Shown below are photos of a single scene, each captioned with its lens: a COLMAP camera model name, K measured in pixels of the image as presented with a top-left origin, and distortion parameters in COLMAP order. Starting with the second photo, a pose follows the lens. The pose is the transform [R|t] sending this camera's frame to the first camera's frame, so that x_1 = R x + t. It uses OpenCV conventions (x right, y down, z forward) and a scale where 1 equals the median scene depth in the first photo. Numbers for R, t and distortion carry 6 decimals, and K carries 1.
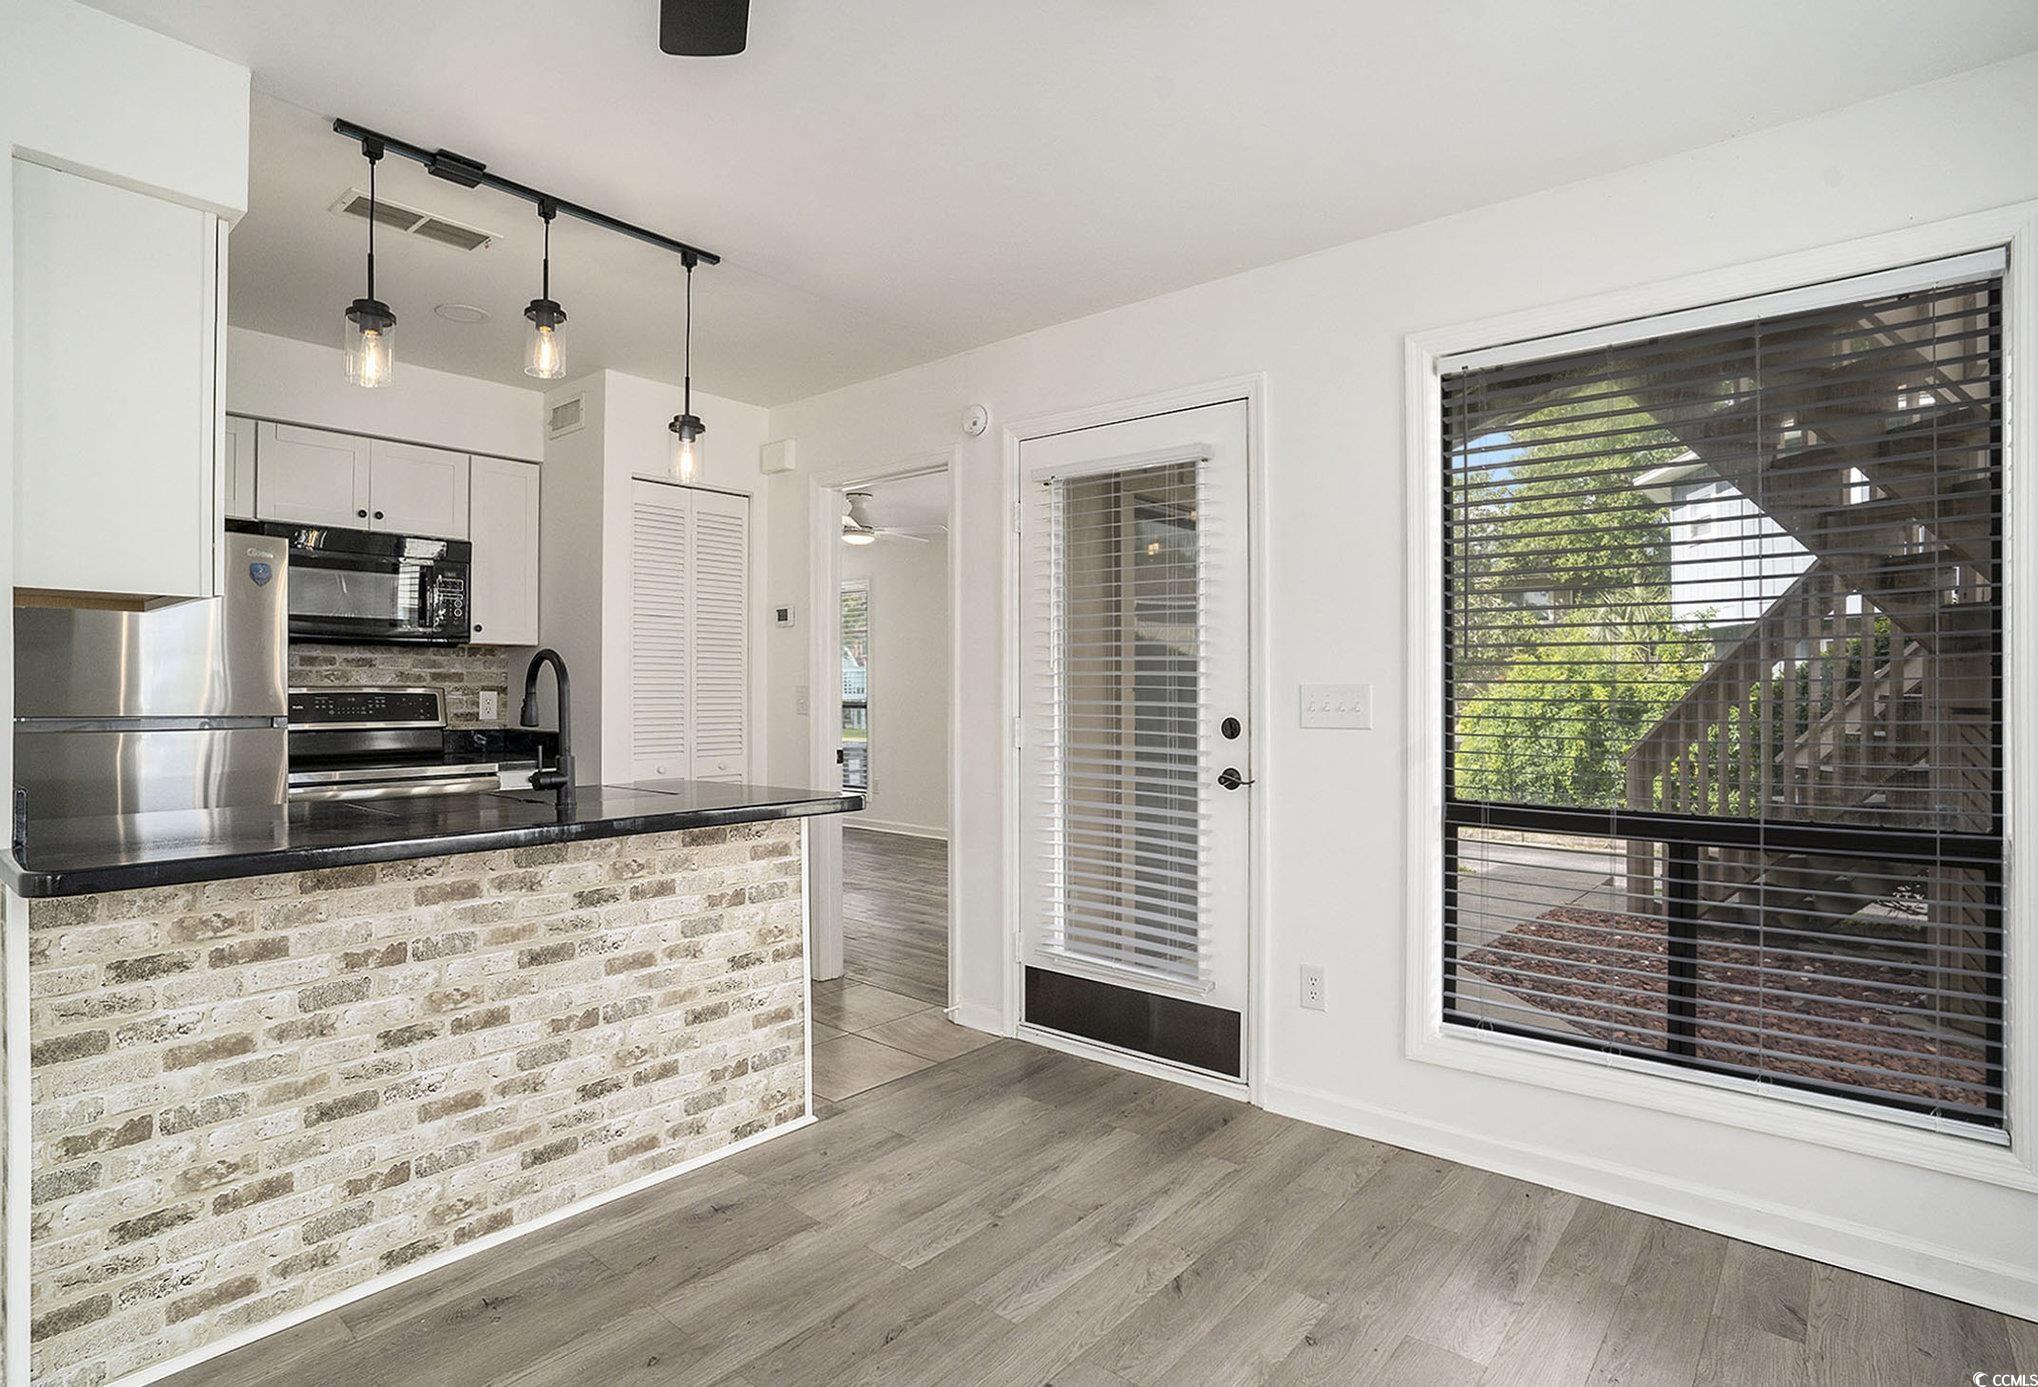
lens RADIAL K [[1051.9, 0, 1092.2], [0, 1051.9, 683.3], [0, 0, 1]] dist [-0.066439, 0.030060]
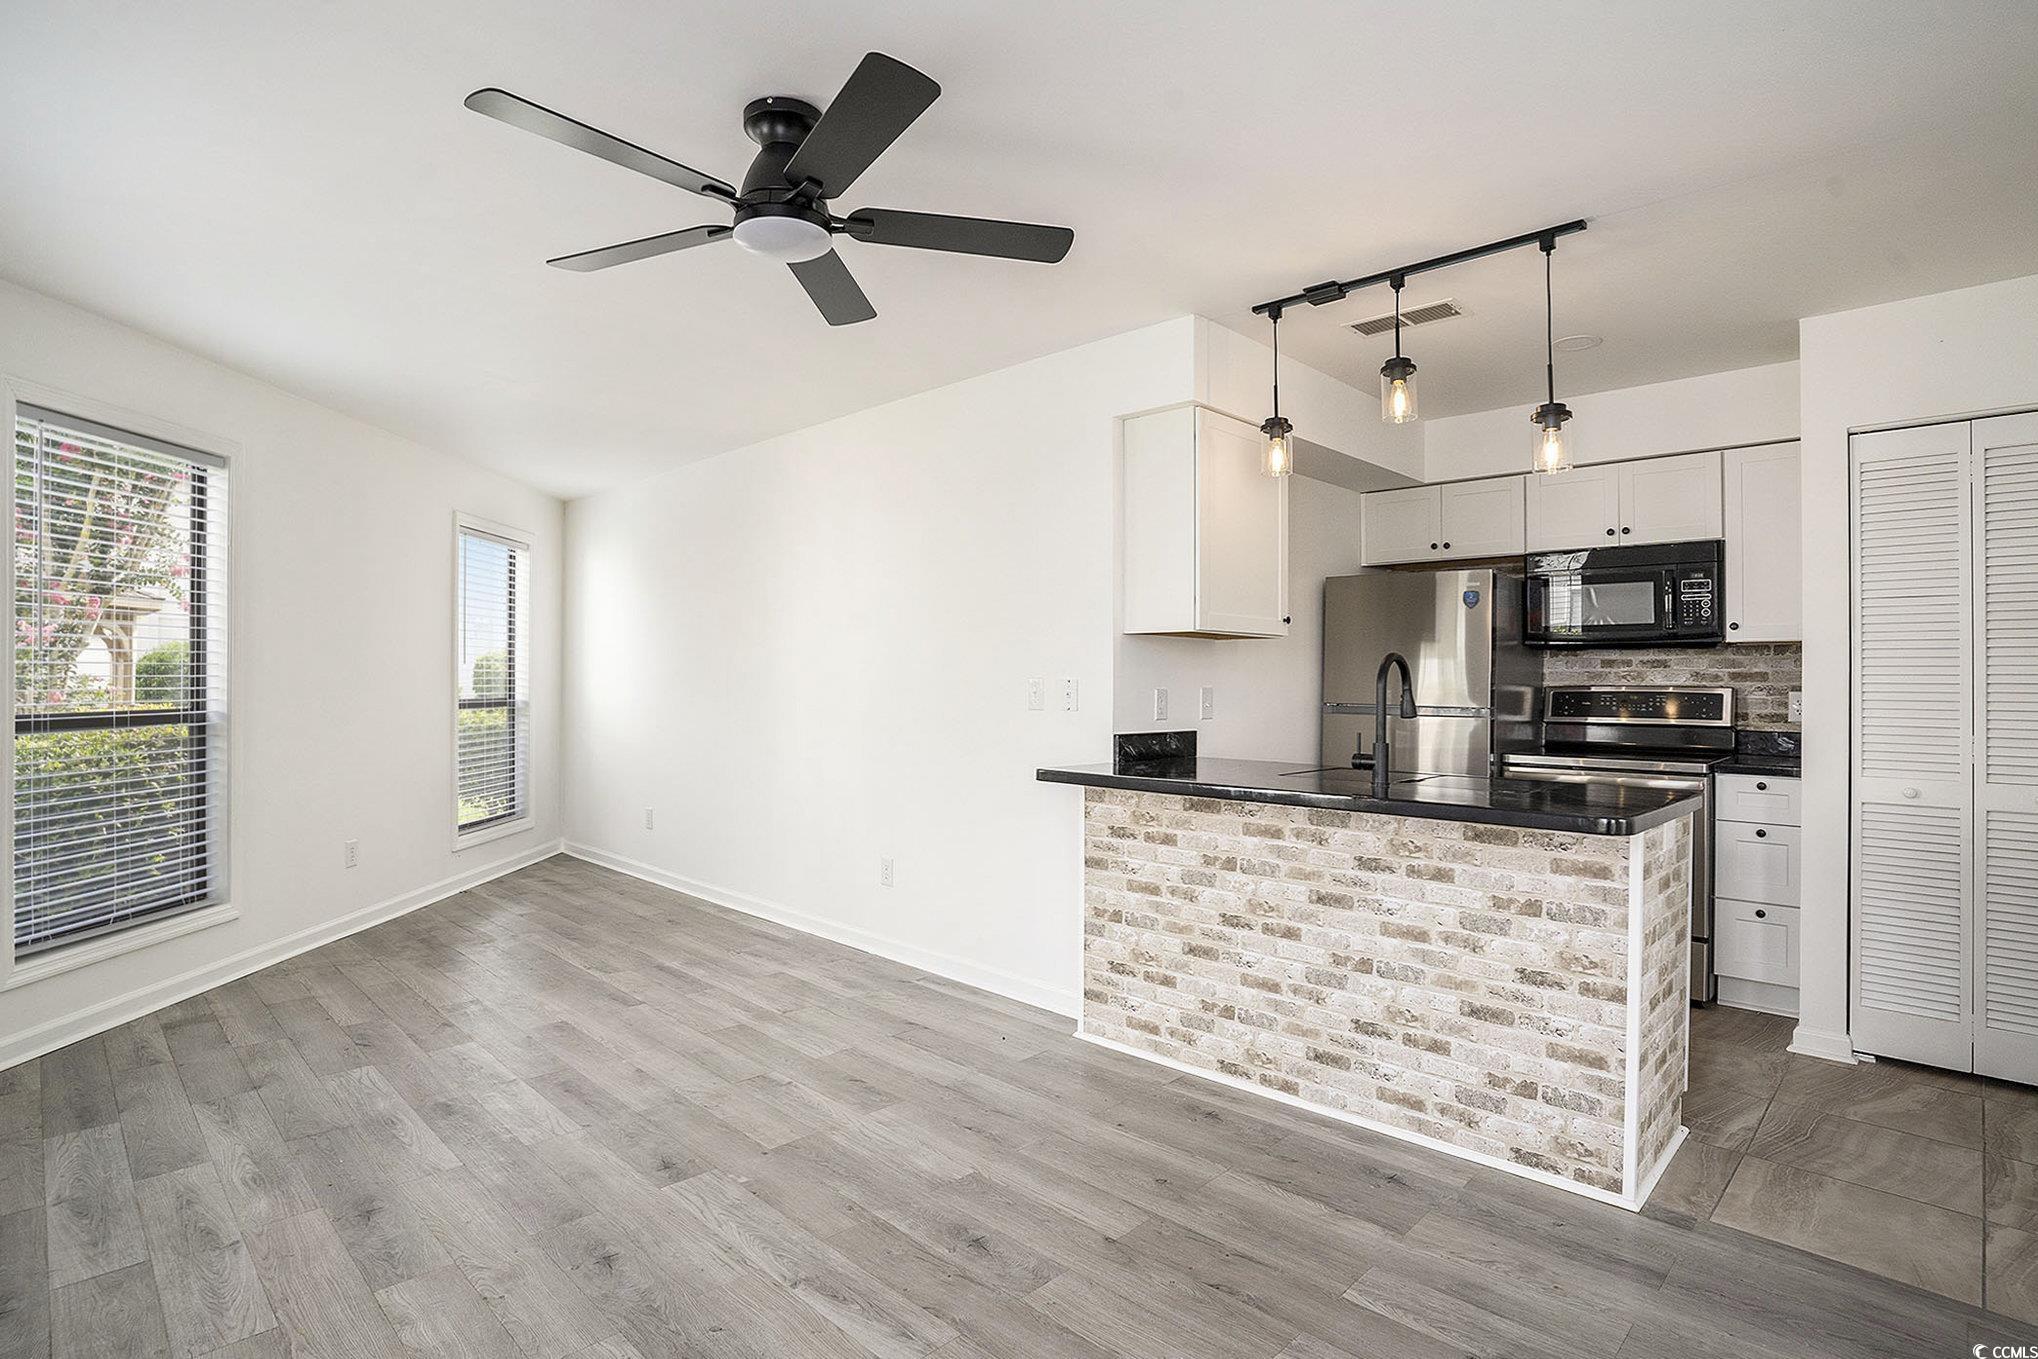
lens RADIAL K [[1012.5, 0, 1004.2], [0, 1012.5, 677.3], [0, 0, 1]] dist [-0.058590, 0.029993]
pose [[-0.103250, -0.007681, -0.994626, 0.679785], [-0.000984, 0.999970, -0.007620, 0.004445], [0.994655, 0.000192, -0.103254, 0.691968]]
